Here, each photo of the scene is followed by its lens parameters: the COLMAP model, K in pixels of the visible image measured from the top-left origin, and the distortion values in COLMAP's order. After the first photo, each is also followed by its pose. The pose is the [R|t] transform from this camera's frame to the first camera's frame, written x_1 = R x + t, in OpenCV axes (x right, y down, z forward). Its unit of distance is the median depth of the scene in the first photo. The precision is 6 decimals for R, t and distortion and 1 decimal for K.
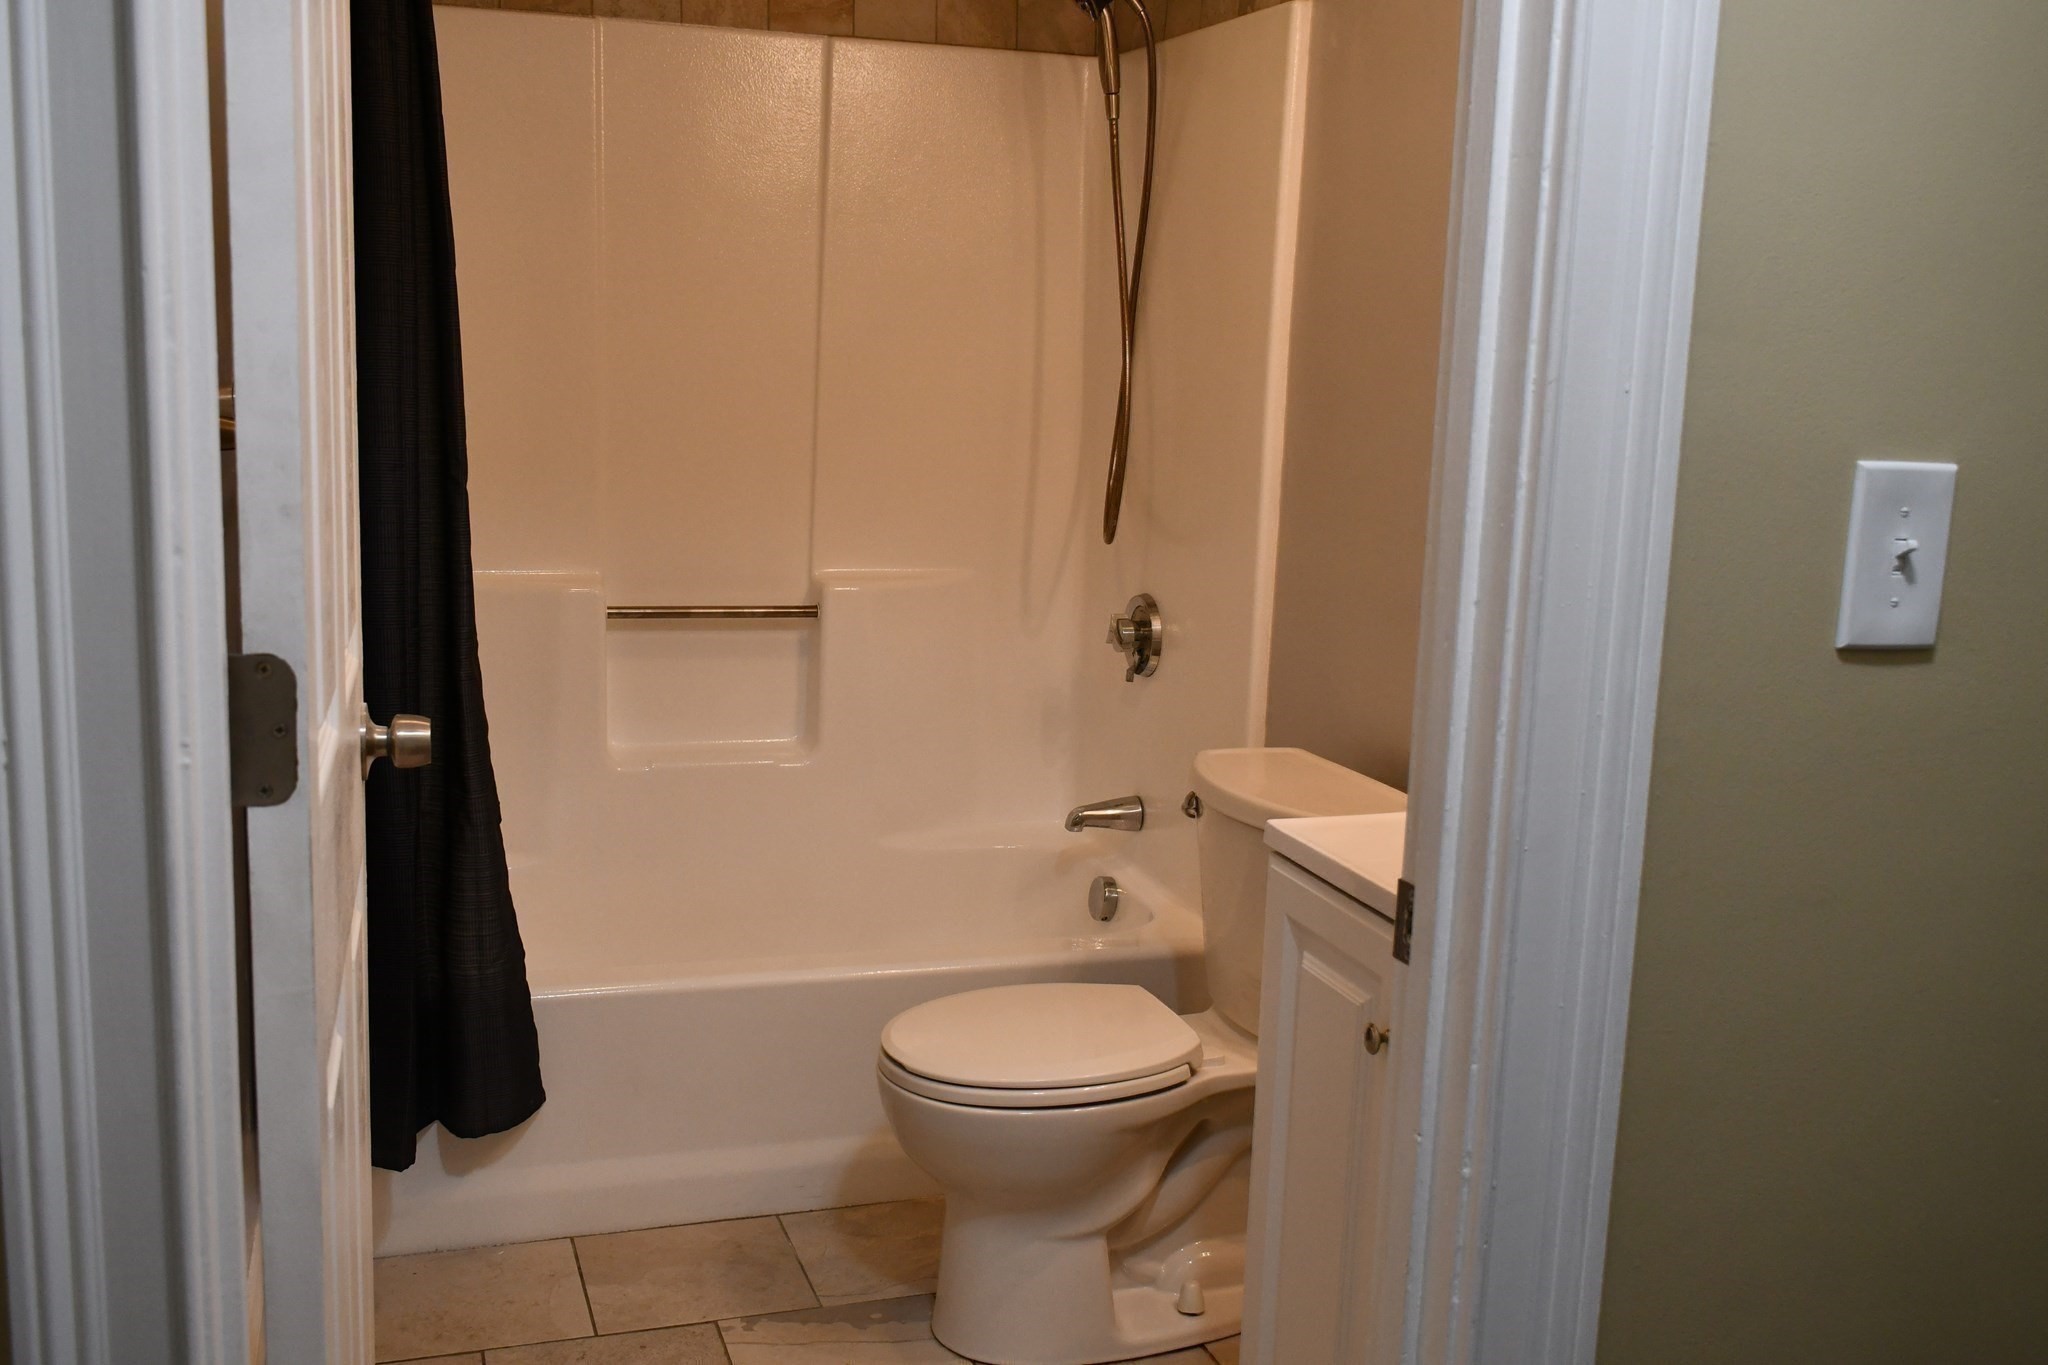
lens RADIAL K [[1992.2, 0, 1026.6], [0, 1992.2, 680.4], [0, 0, 1]] dist [-0.043370, 0.000000]
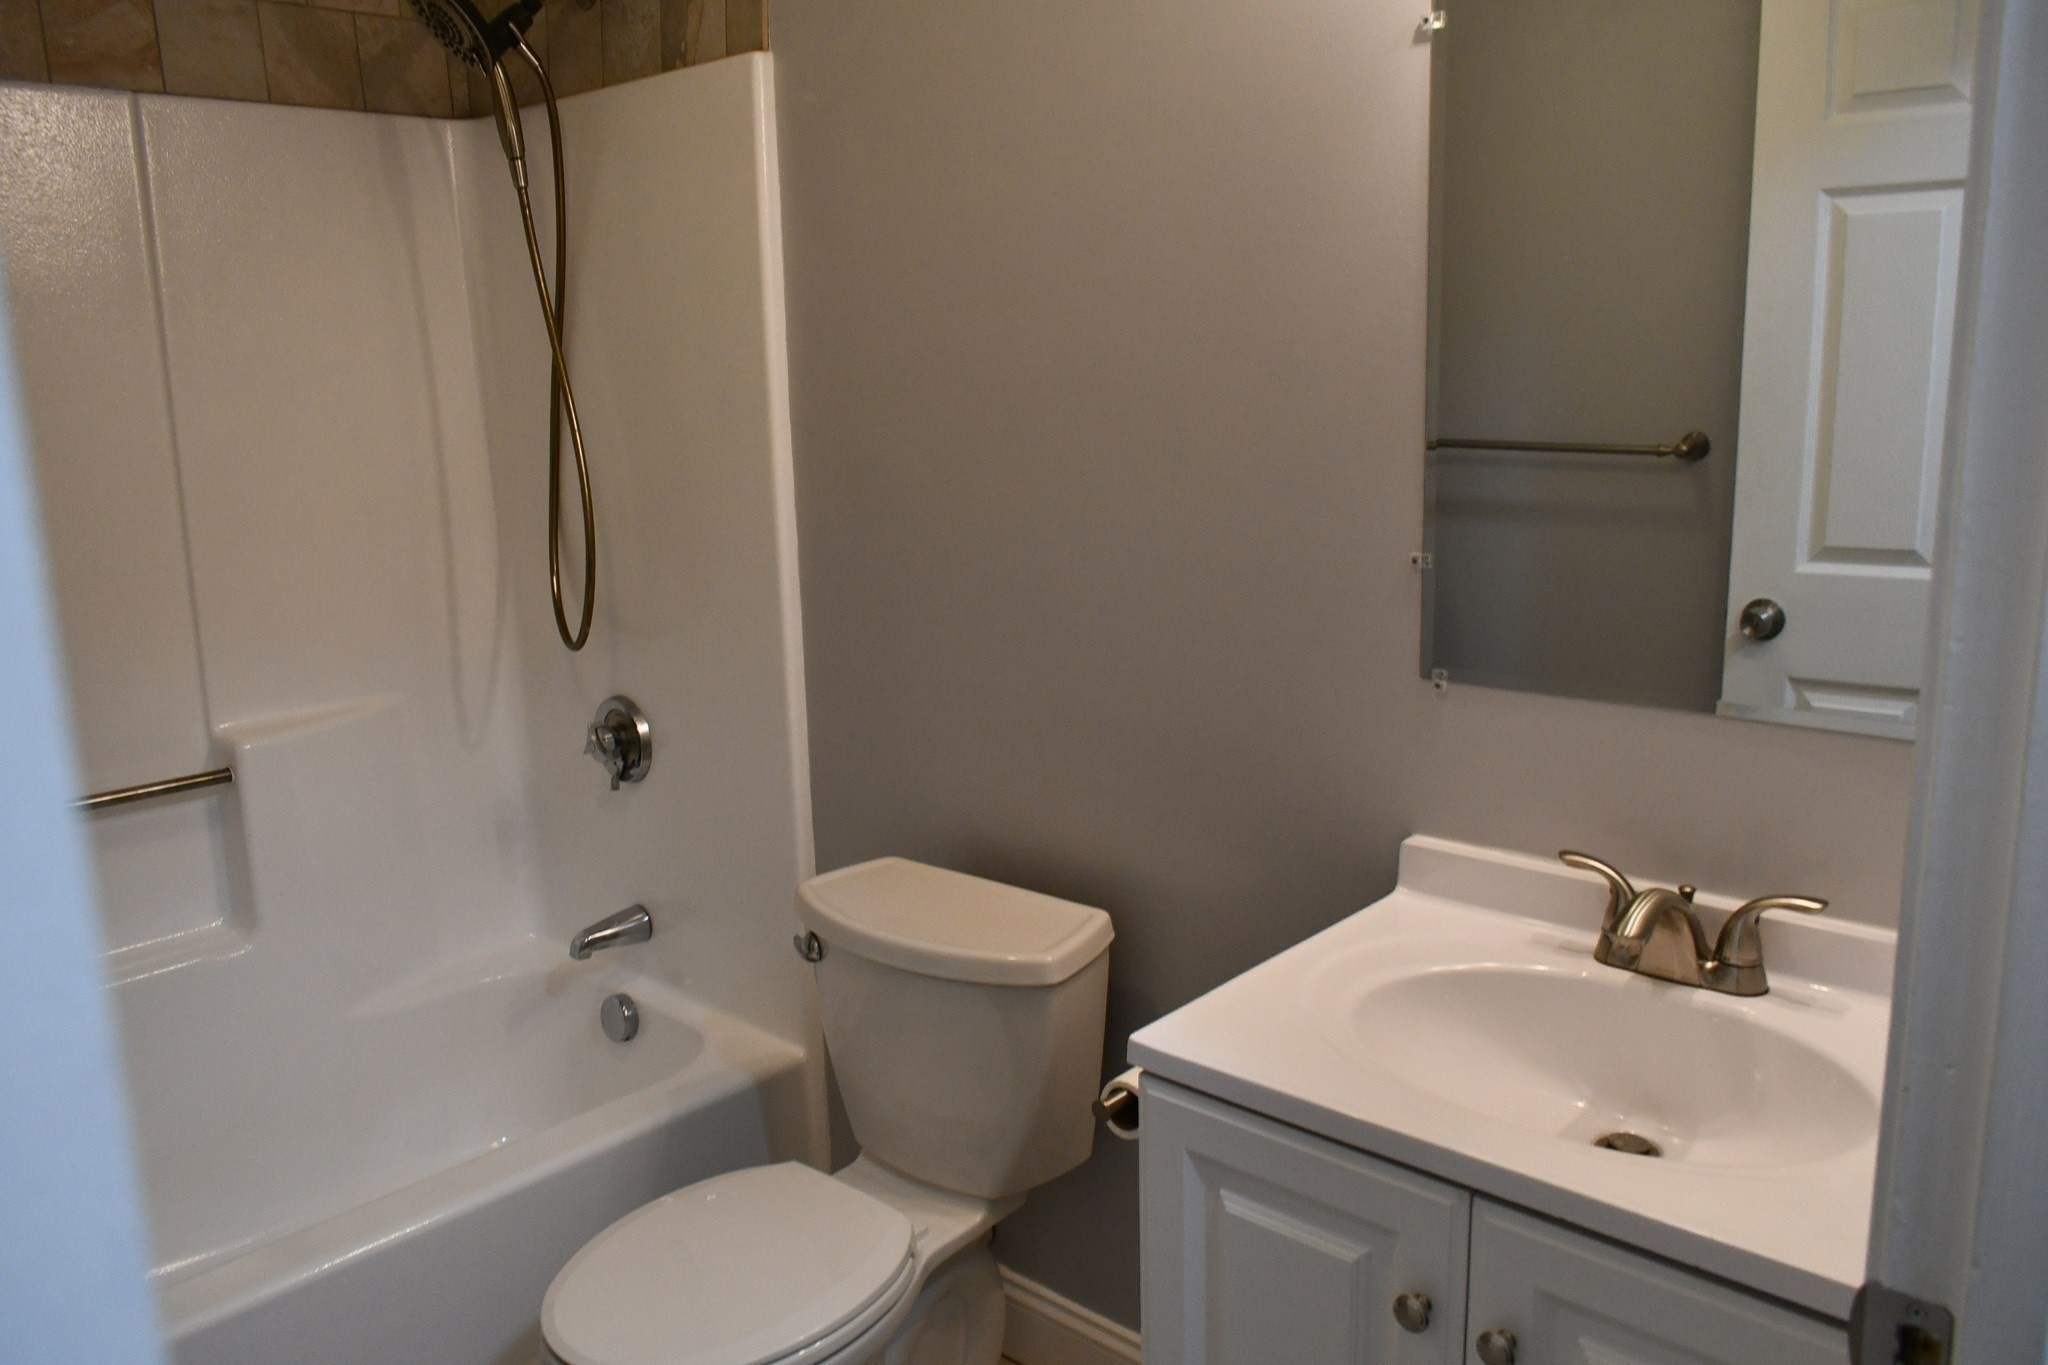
lens RADIAL K [[1569.9, 0, 1019.8], [0, 1569.9, 686.5], [0, 0, 1]] dist [-0.021890, 0.018850]
pose [[0.877017, -0.161107, 0.452643, -0.108971], [0.145691, 0.986922, 0.068987, -0.071289], [-0.457838, 0.005443, 0.889019, 0.253071]]
